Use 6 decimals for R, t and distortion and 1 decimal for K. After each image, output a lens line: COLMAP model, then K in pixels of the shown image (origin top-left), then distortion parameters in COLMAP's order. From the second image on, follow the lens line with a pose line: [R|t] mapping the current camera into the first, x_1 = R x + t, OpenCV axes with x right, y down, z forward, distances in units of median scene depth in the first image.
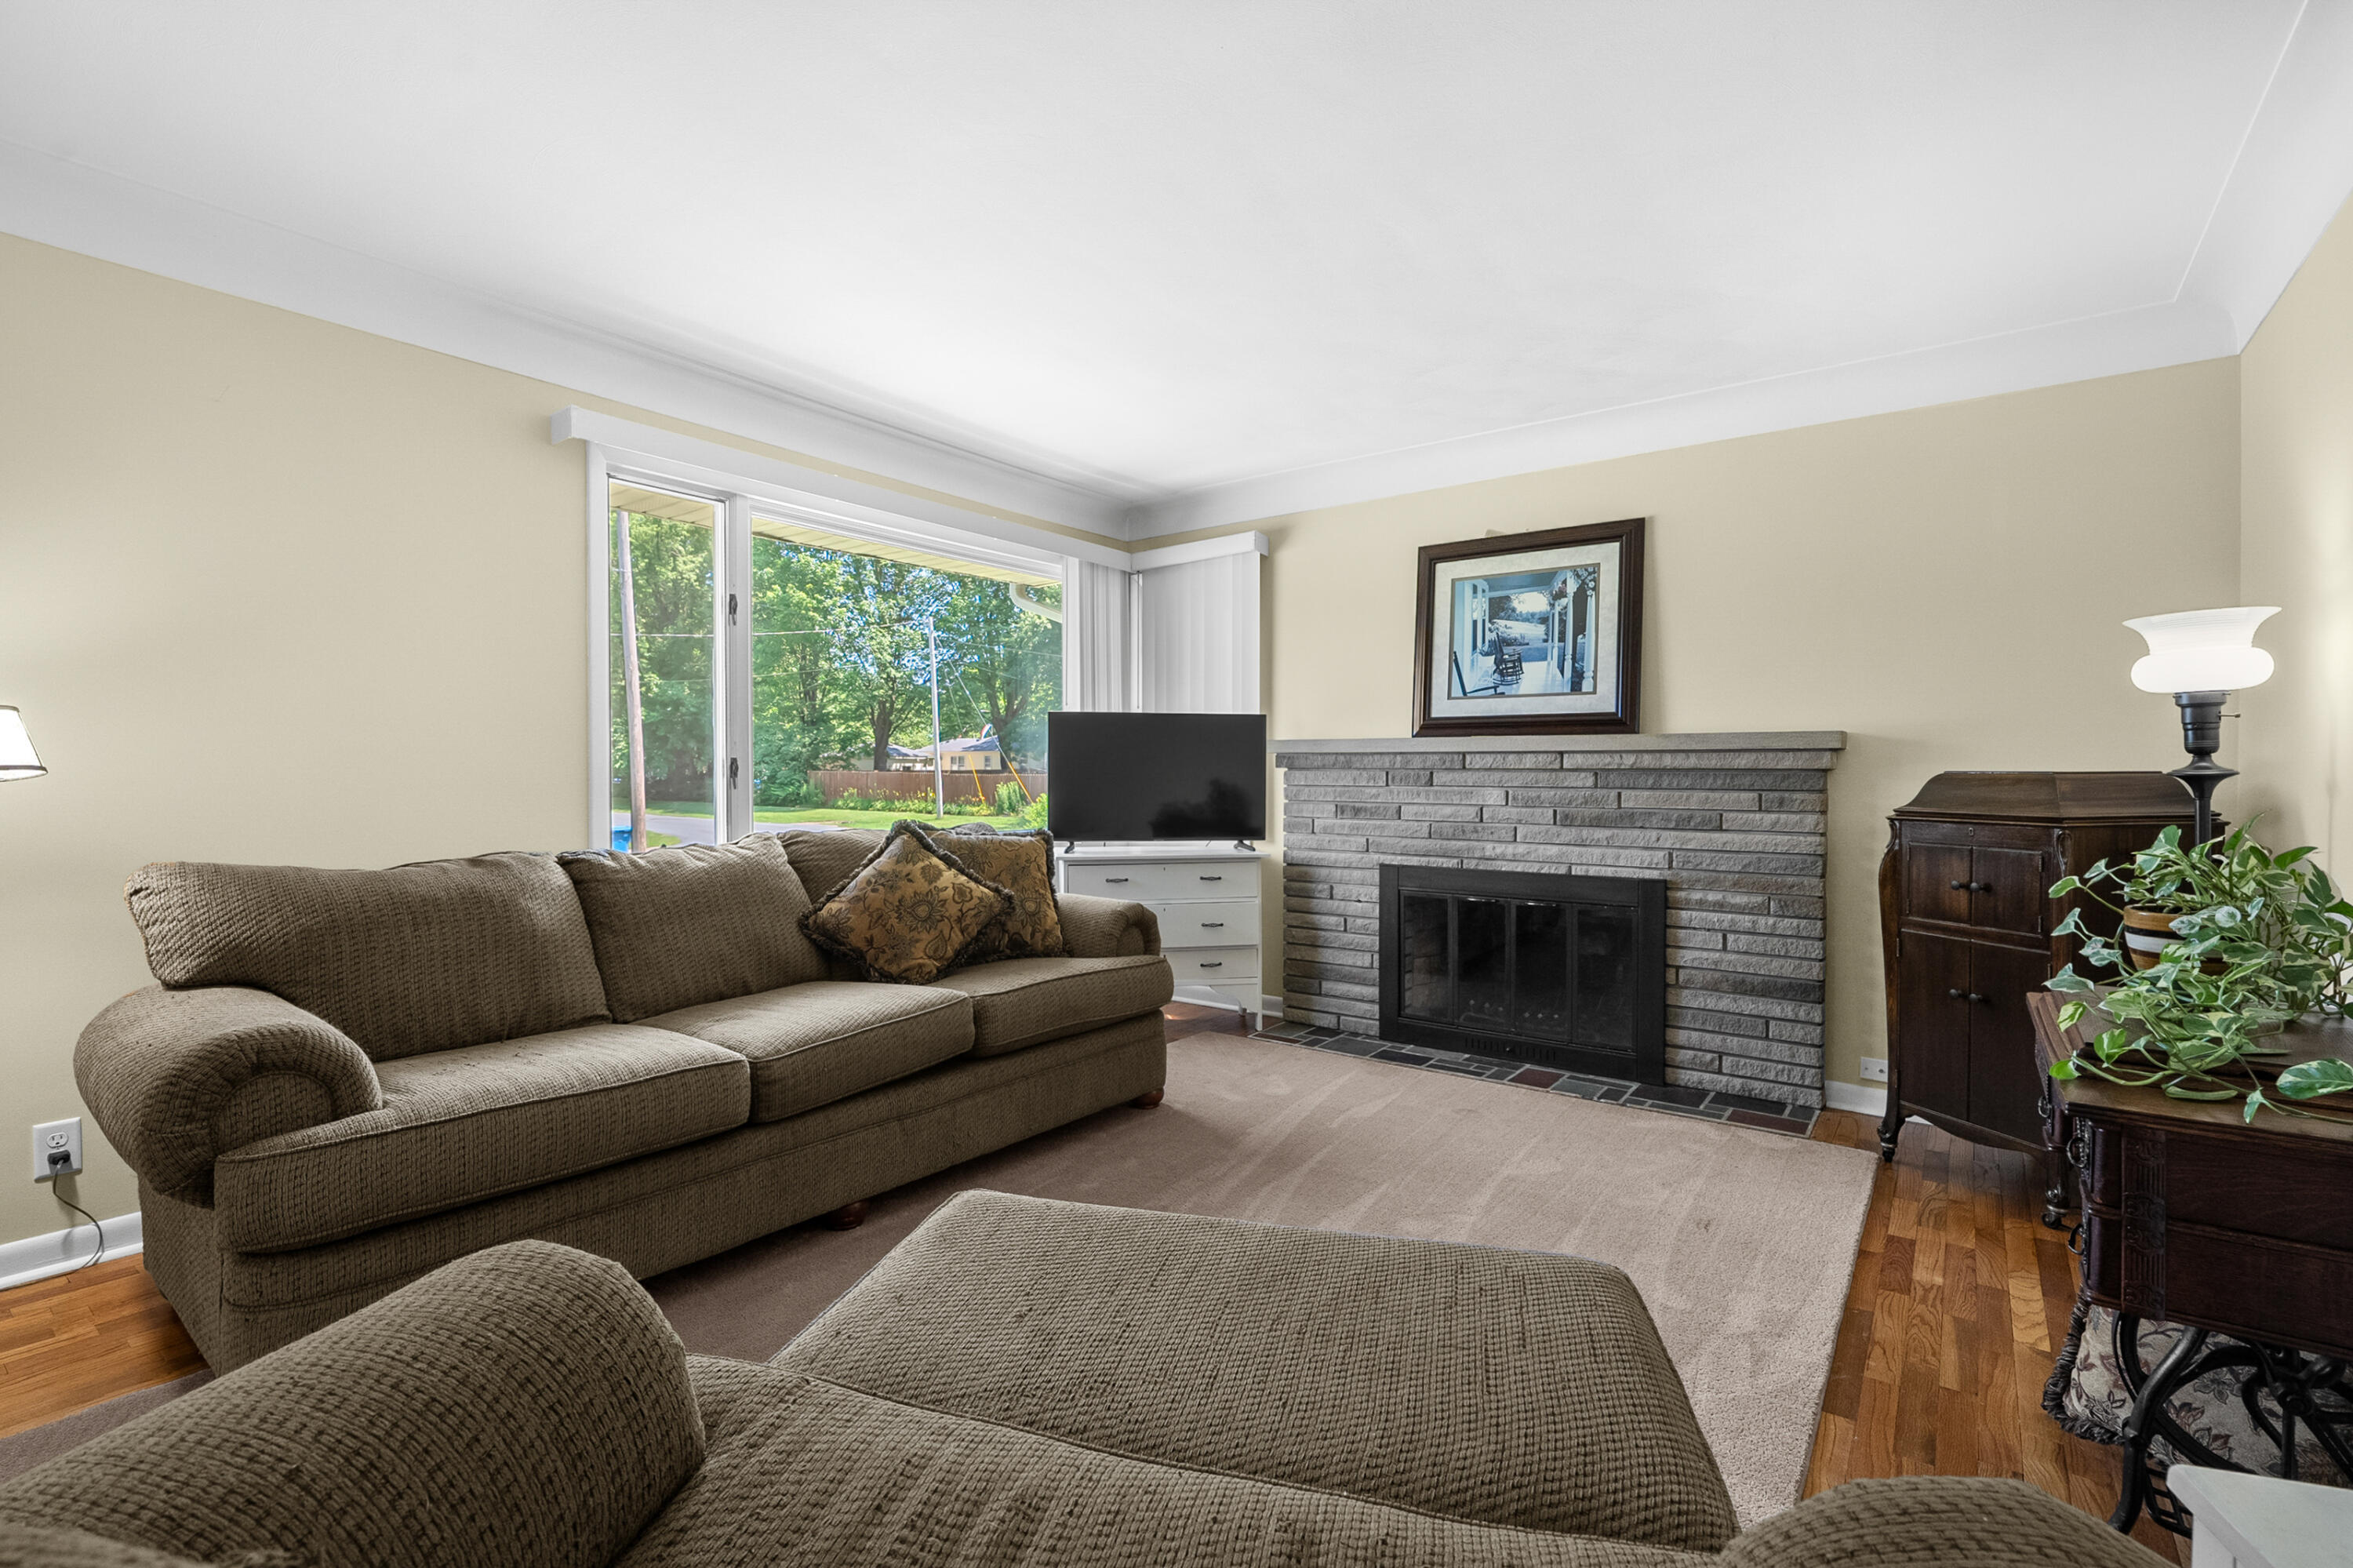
lens RADIAL K [[1070.1, 0, 1171.6], [0, 1070.1, 771.5], [0, 0, 1]] dist [-0.002815, -0.000585]
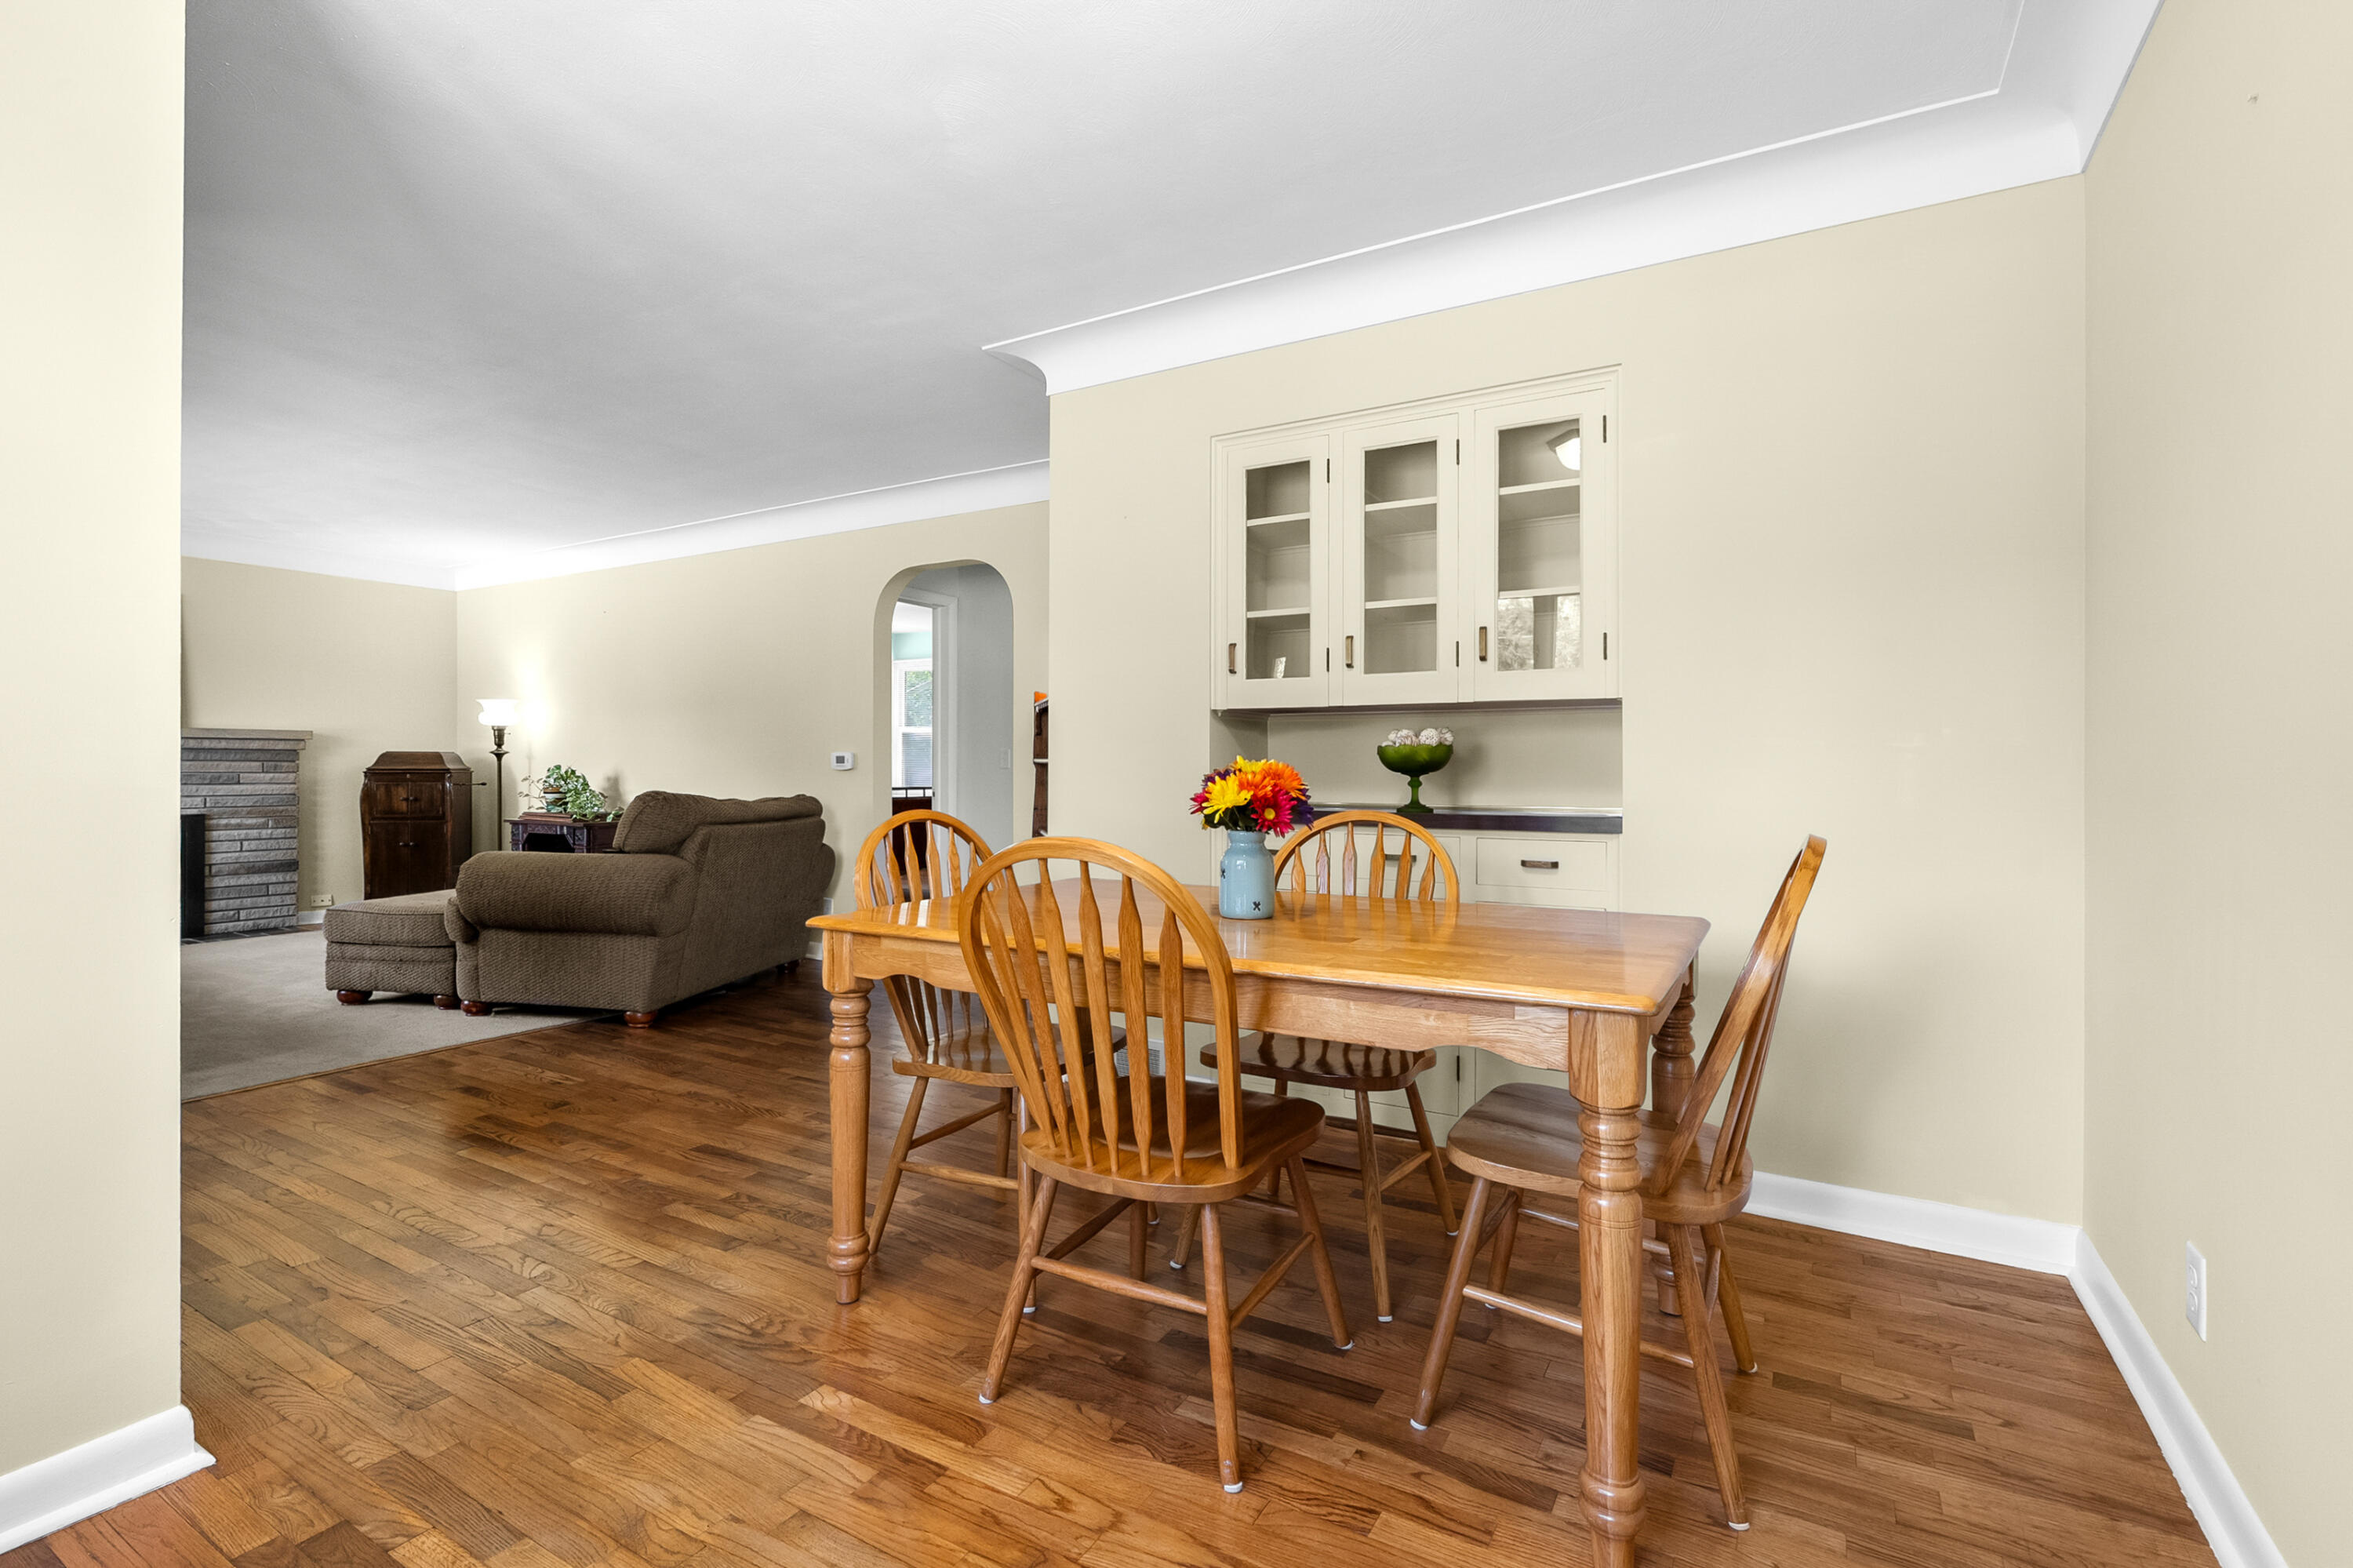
lens RADIAL K [[1070.1, 0, 1171.6], [0, 1070.1, 771.5], [0, 0, 1]] dist [-0.002815, -0.000585]
pose [[-0.107050, -0.003674, 0.994247, -1.286251], [-0.000333, 0.999993, 0.003659, 0.025321], [-0.994254, 0.000061, -0.107051, -0.318470]]
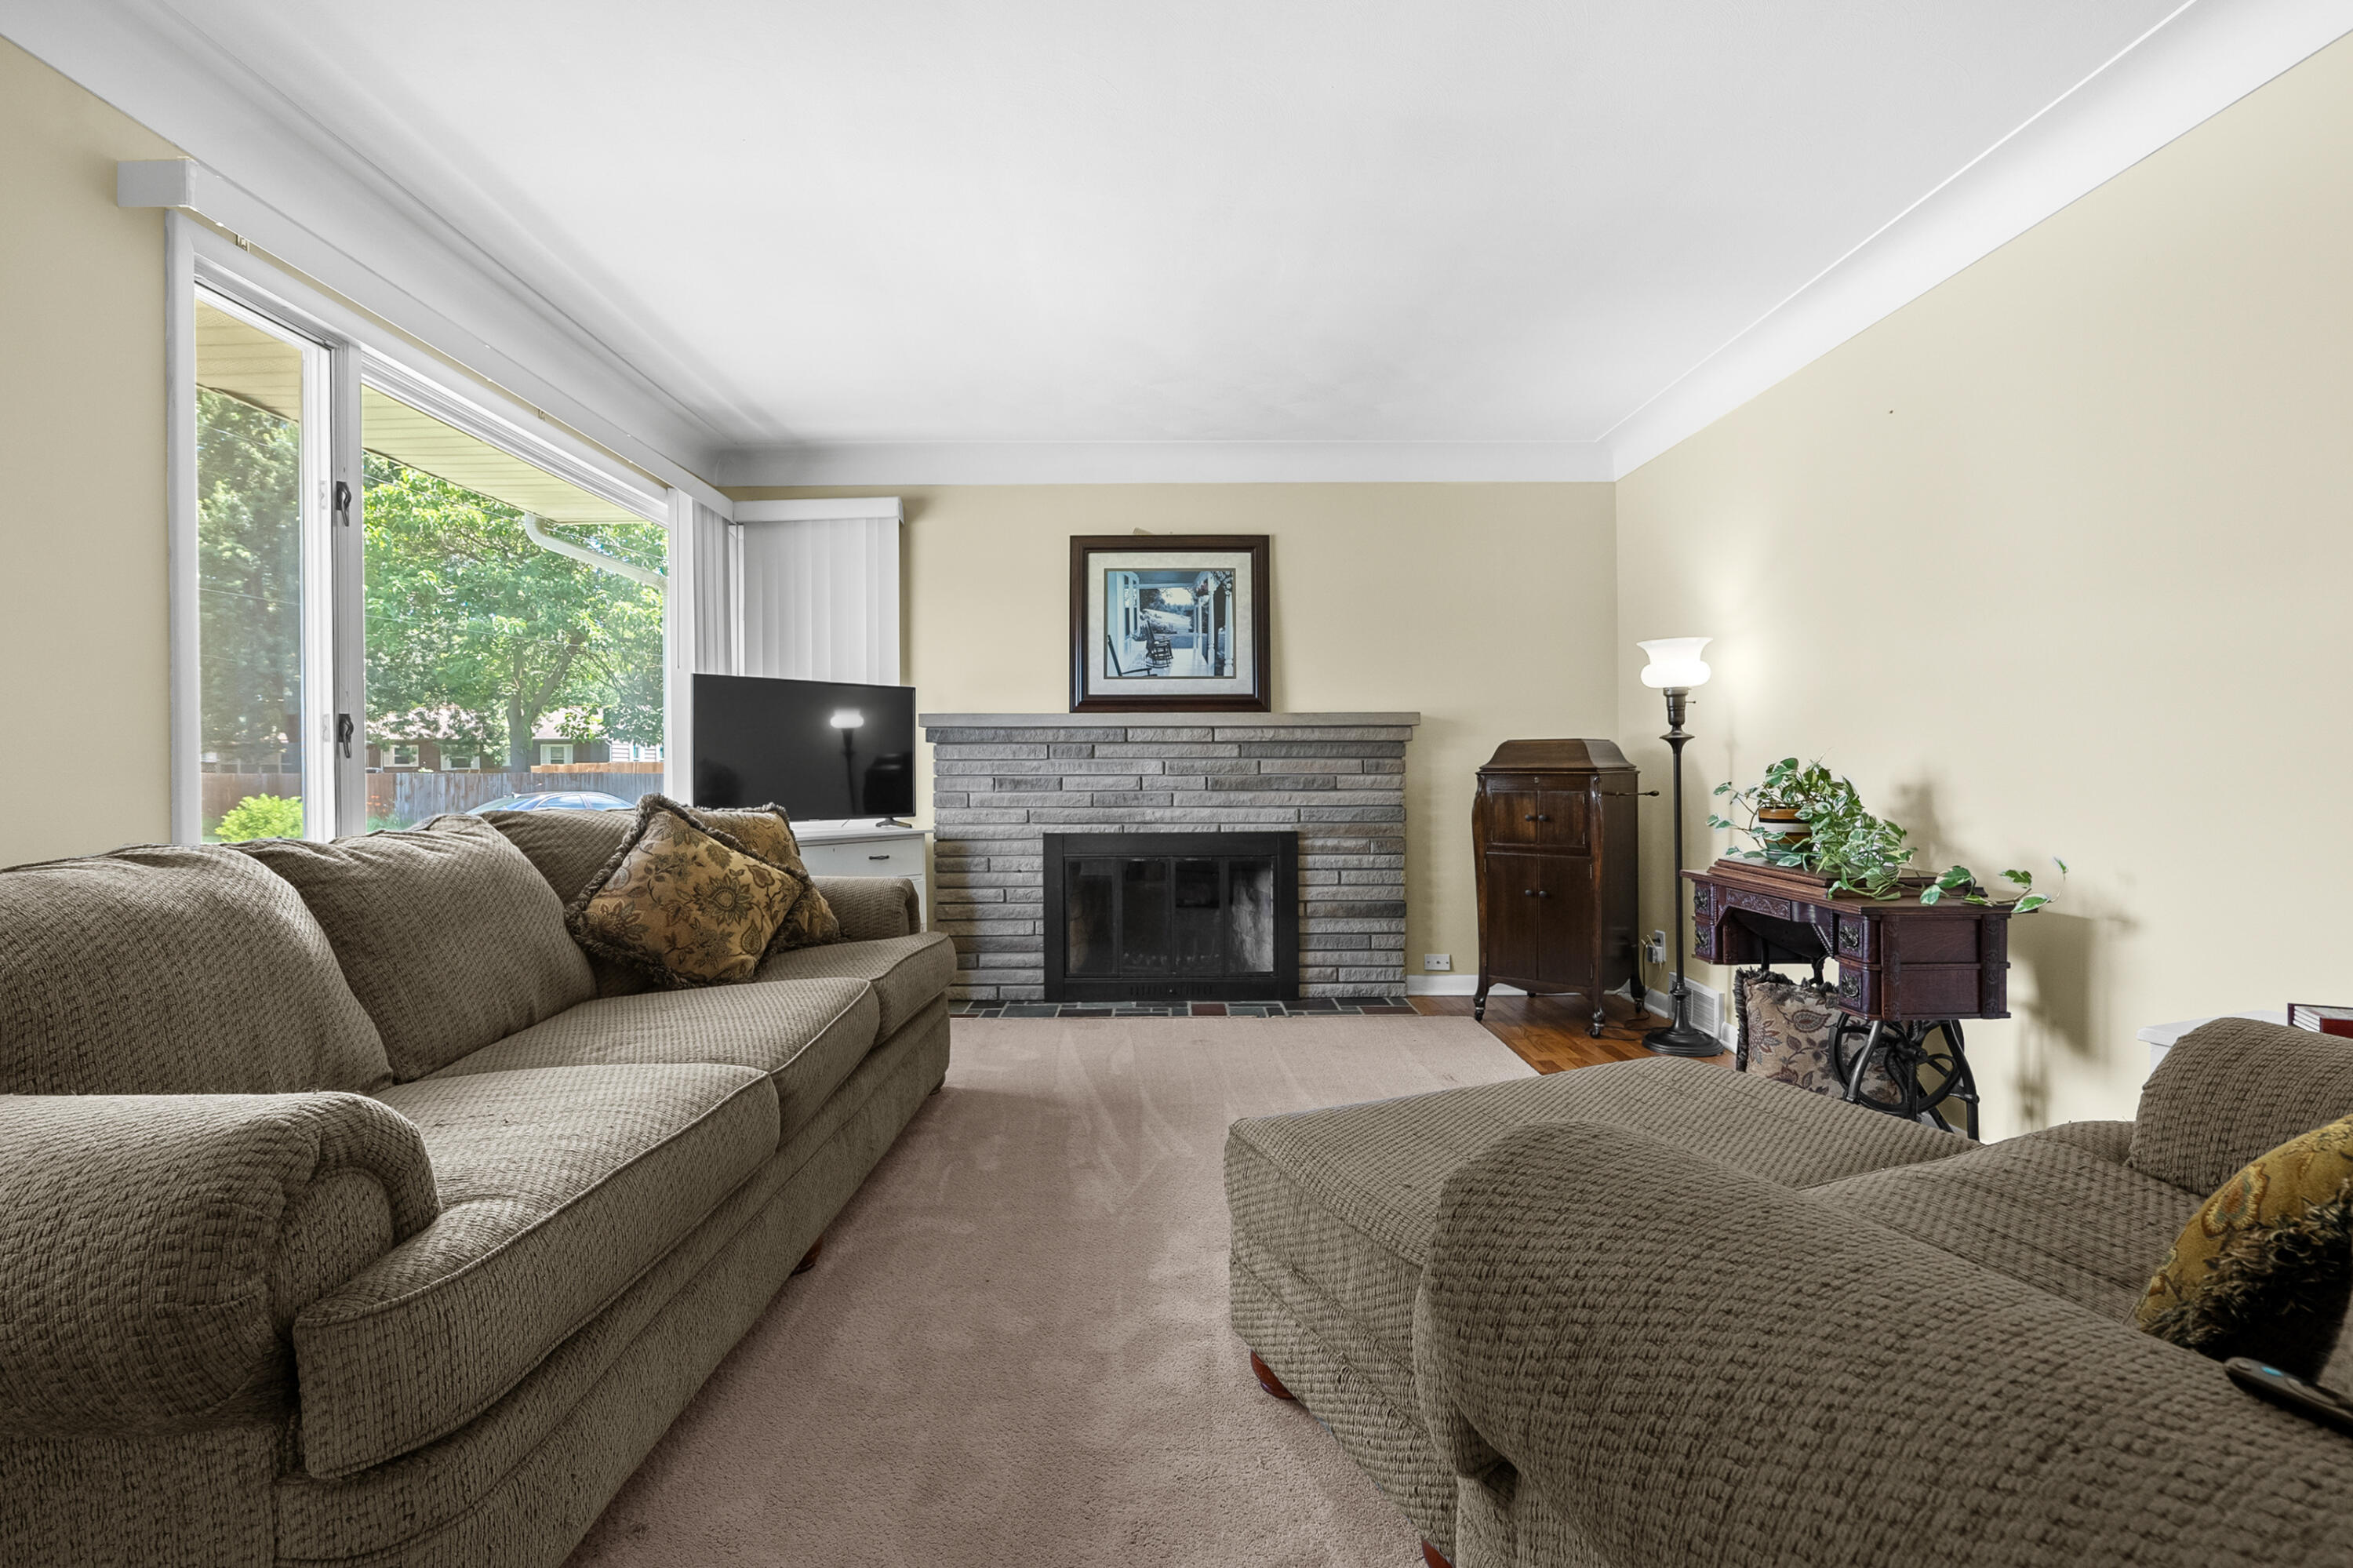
lens RADIAL K [[1080.3, 0, 1172.2], [0, 1080.3, 752.6], [0, 0, 1]] dist [-0.002176, -0.000432]
pose [[0.791247, 0.002225, 0.611492, -0.382966], [0.007125, 0.999892, -0.012858, 0.023847], [-0.611455, 0.014531, 0.791146, 0.097318]]
